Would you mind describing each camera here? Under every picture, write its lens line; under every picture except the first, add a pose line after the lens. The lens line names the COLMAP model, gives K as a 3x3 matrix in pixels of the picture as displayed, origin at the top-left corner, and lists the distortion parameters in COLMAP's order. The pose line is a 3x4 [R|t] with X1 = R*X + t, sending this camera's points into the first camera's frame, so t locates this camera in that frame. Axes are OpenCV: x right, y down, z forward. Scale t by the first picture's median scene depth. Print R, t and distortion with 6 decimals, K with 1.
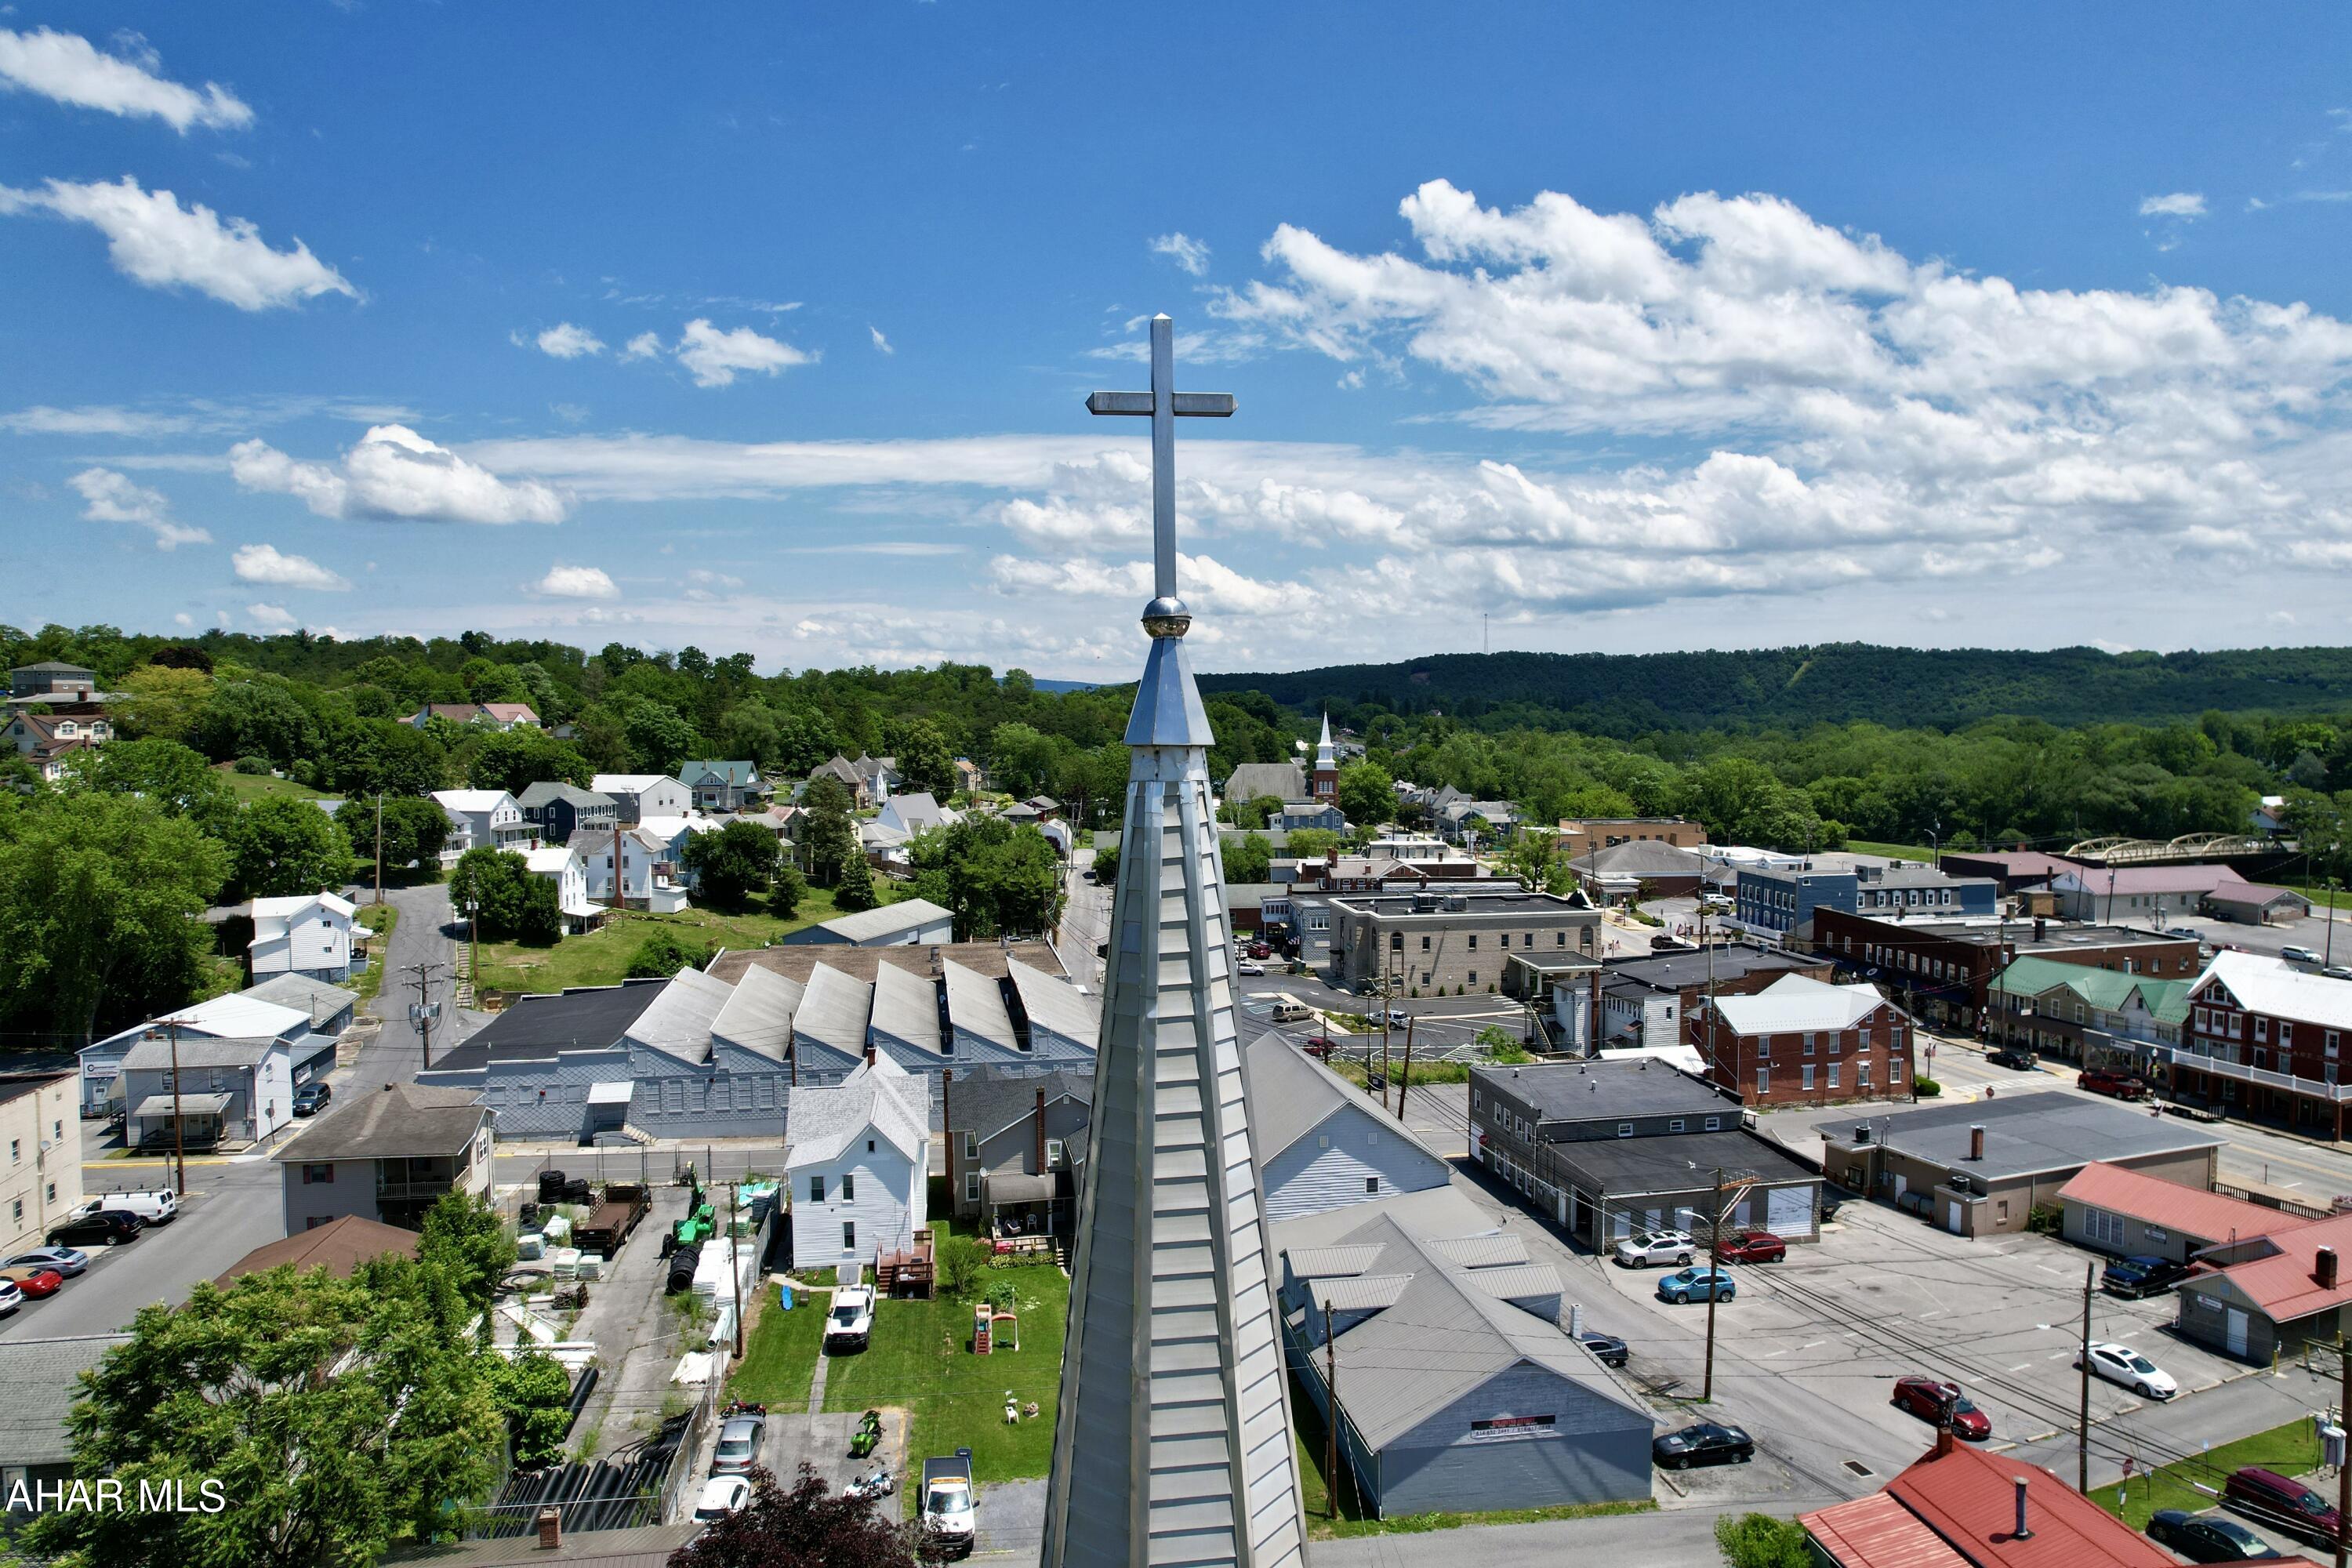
lens RADIAL K [[1494.9, 0, 1188.5], [0, 1494.9, 812.8], [0, 0, 1]] dist [-0.091923, 0.082668]
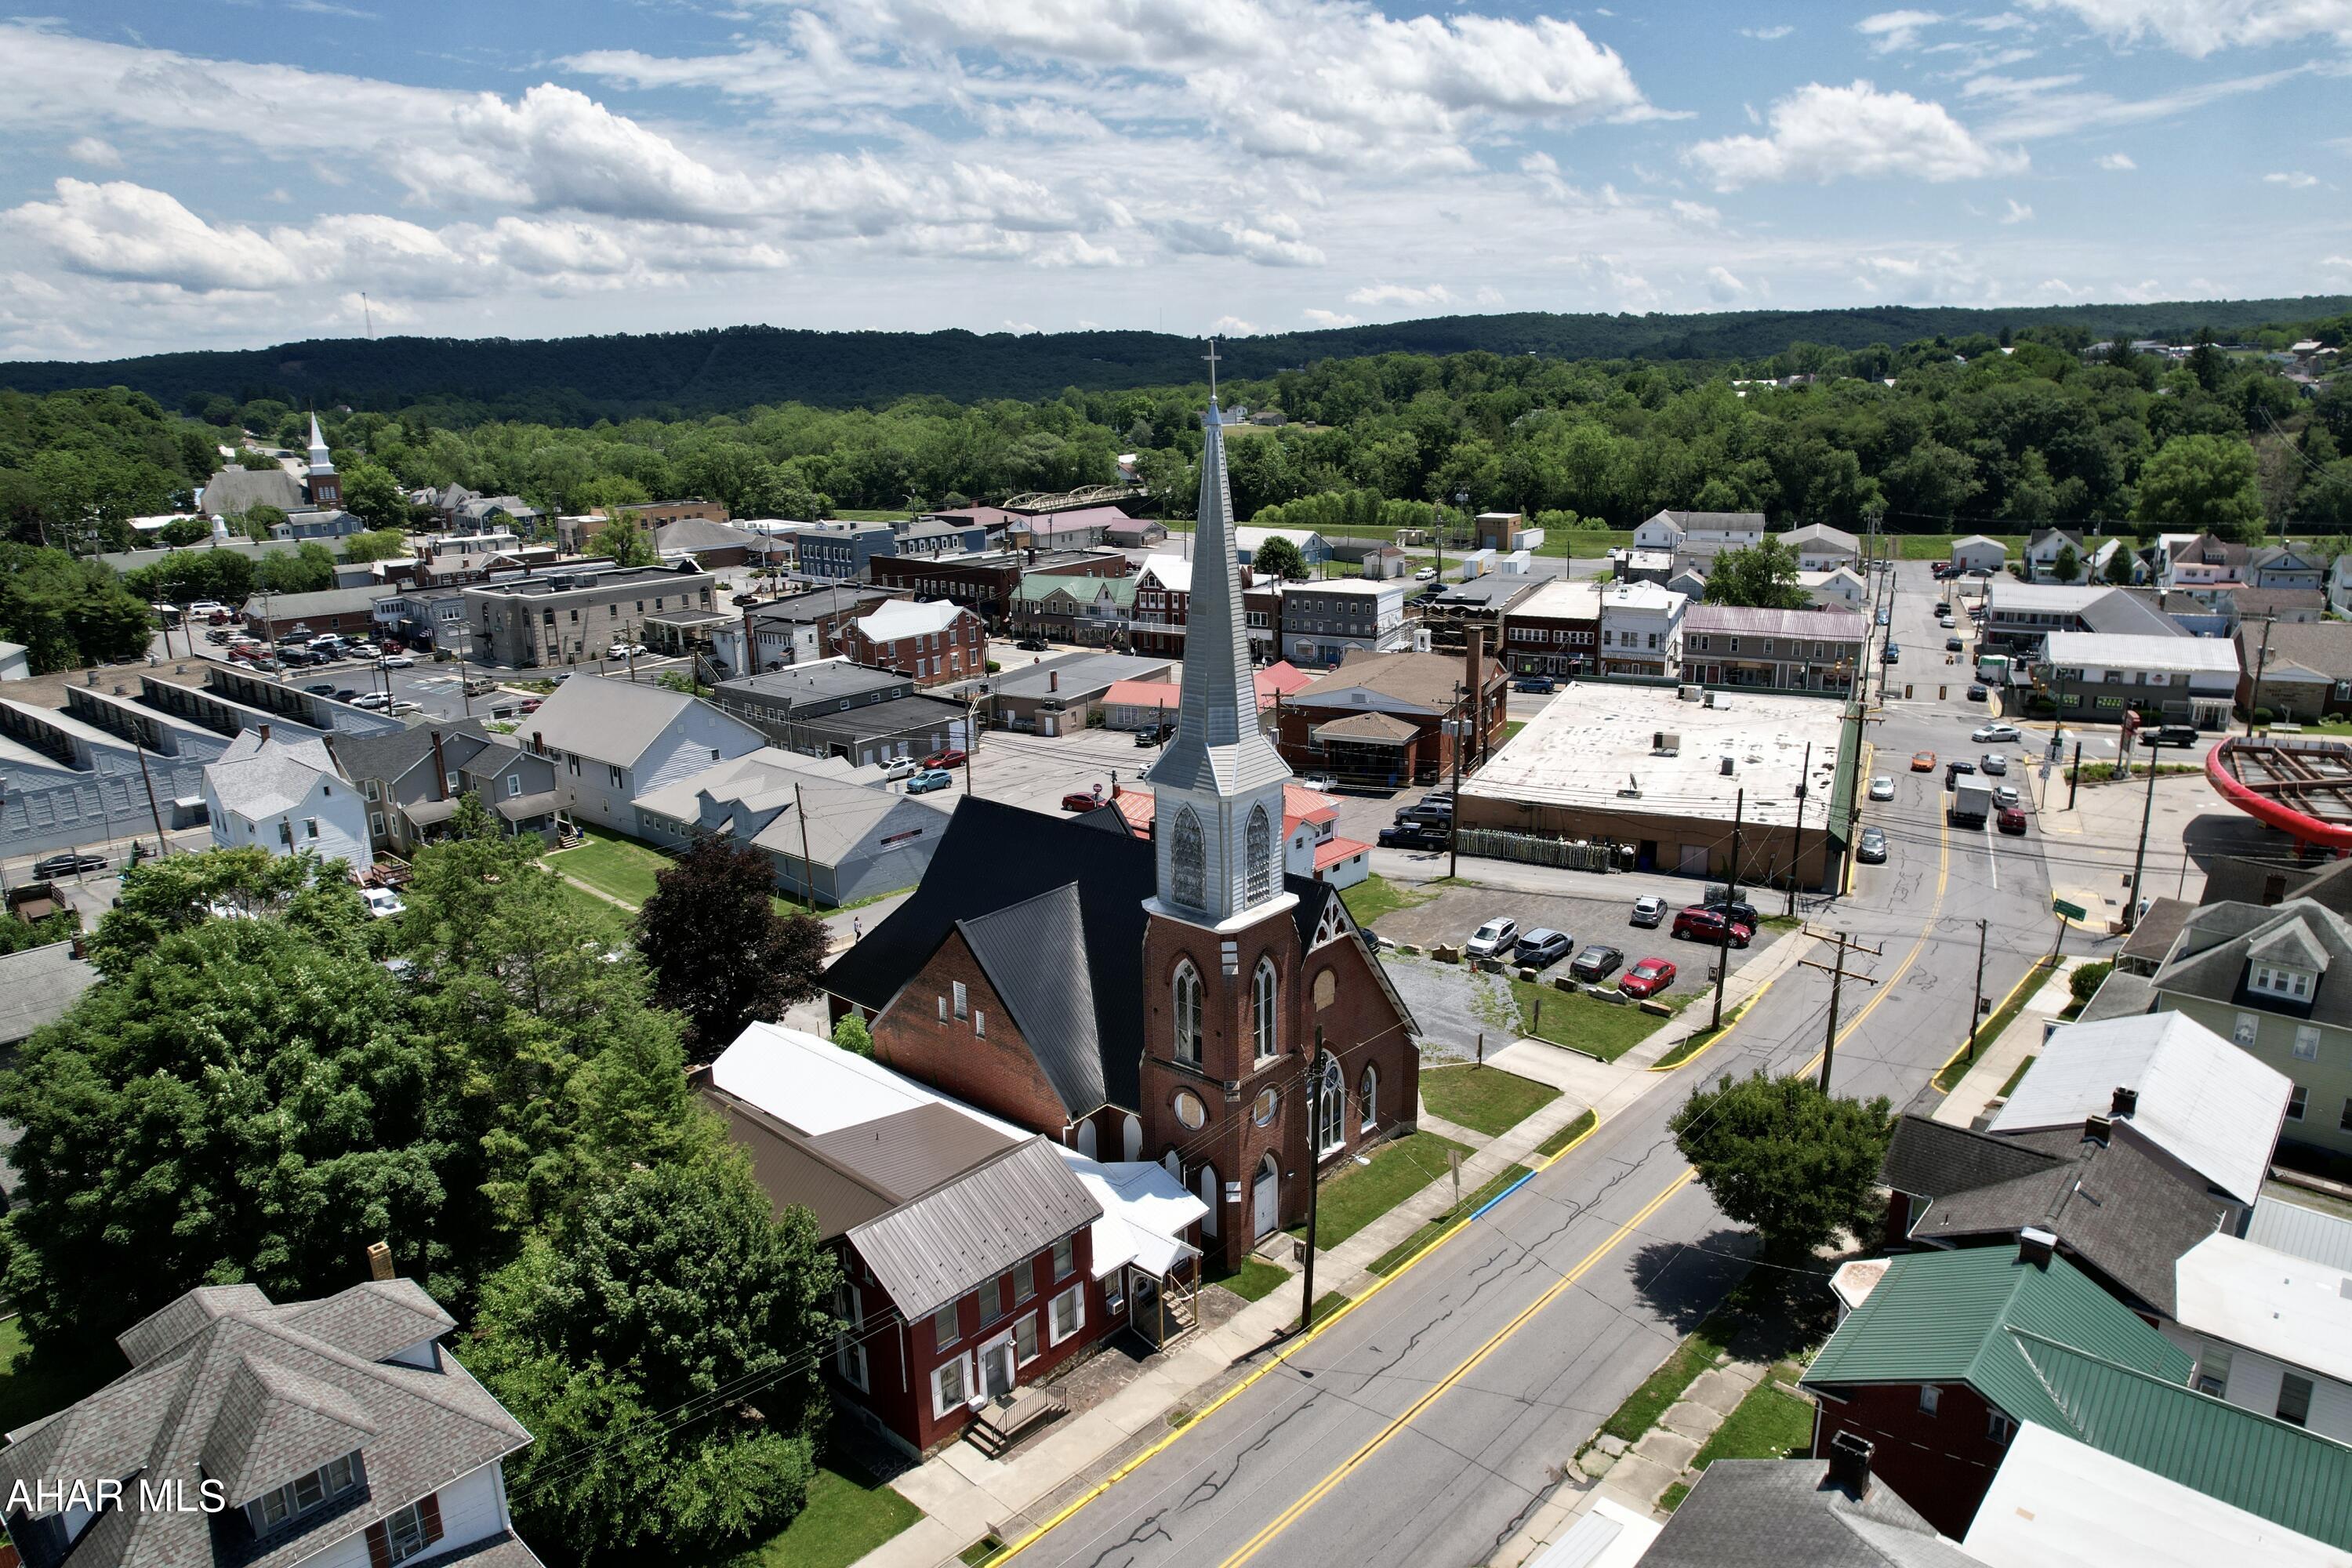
lens RADIAL K [[1494.9, 0, 1188.5], [0, 1494.9, 812.8], [0, 0, 1]] dist [-0.091923, 0.082668]
pose [[0.763538, -0.189262, 0.617406, -0.187107], [0.058166, 0.972357, 0.226137, 0.004916], [-0.643138, -0.136751, 0.753440, -0.163860]]
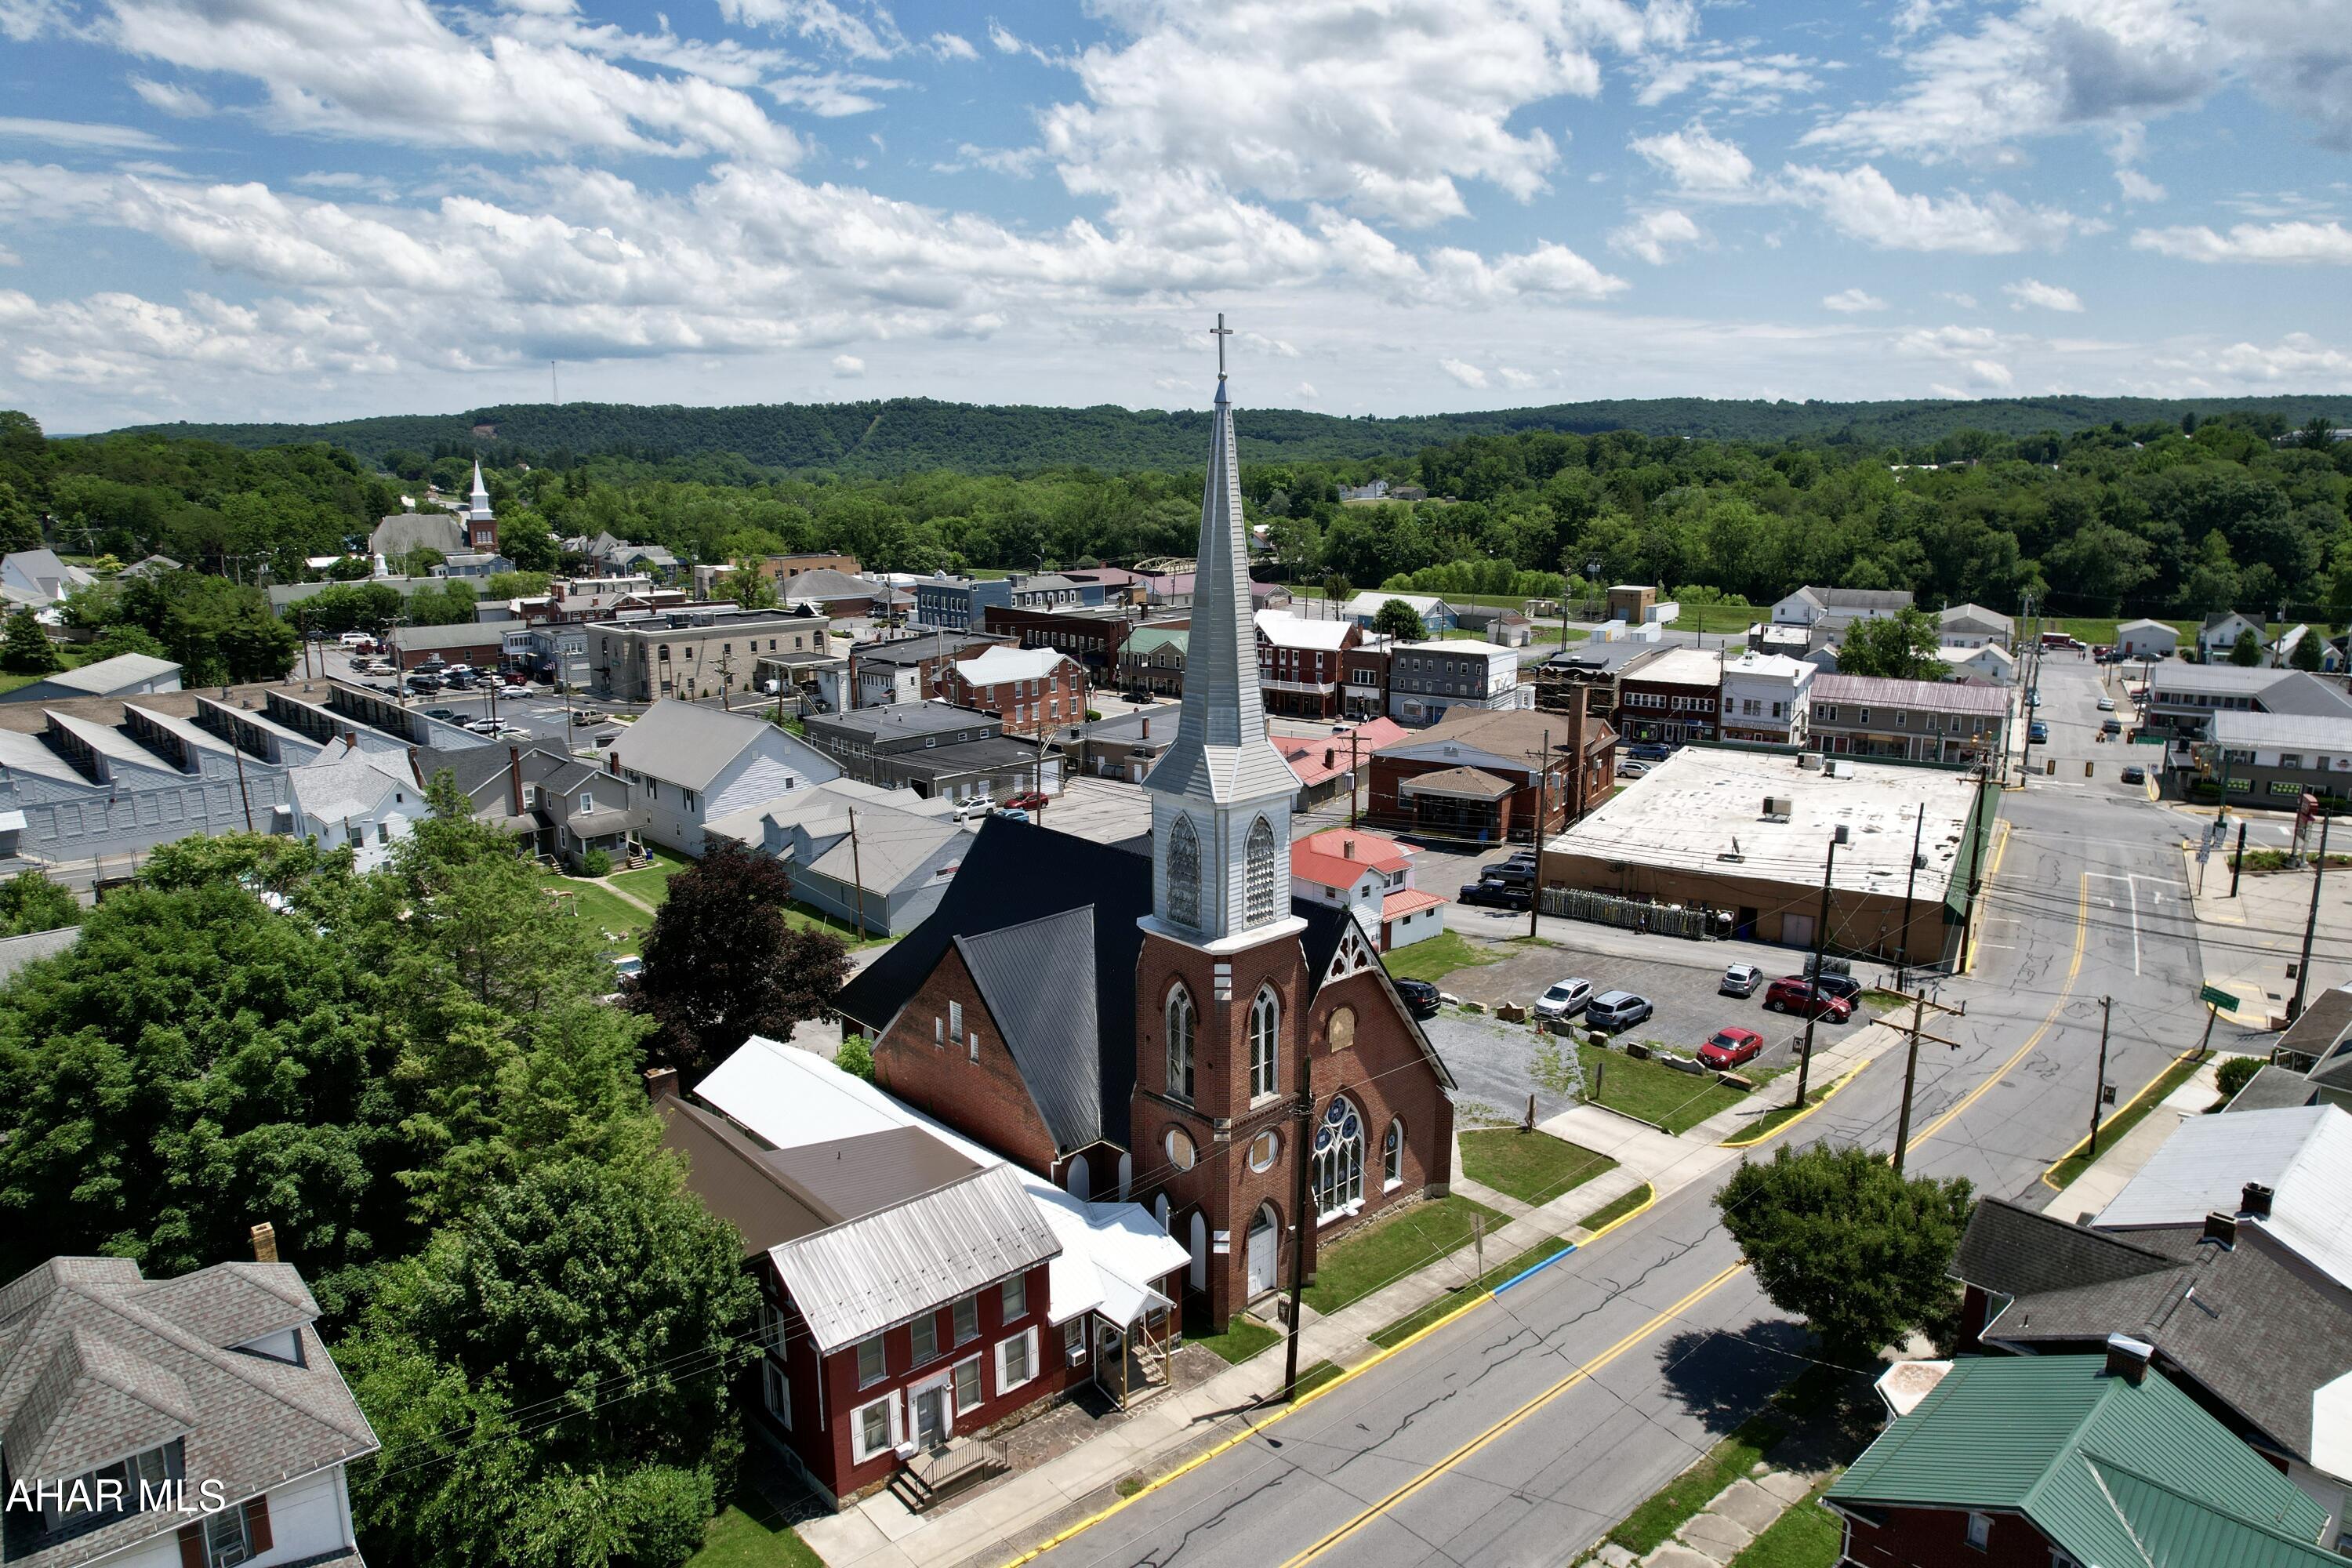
lens RADIAL K [[1494.9, 0, 1188.5], [0, 1494.9, 812.8], [0, 0, 1]] dist [-0.091923, 0.082668]
pose [[0.823825, -0.126992, 0.552436, -0.155404], [0.036361, 0.984414, 0.172069, 0.022737], [-0.565677, -0.121667, 0.815602, -0.163894]]
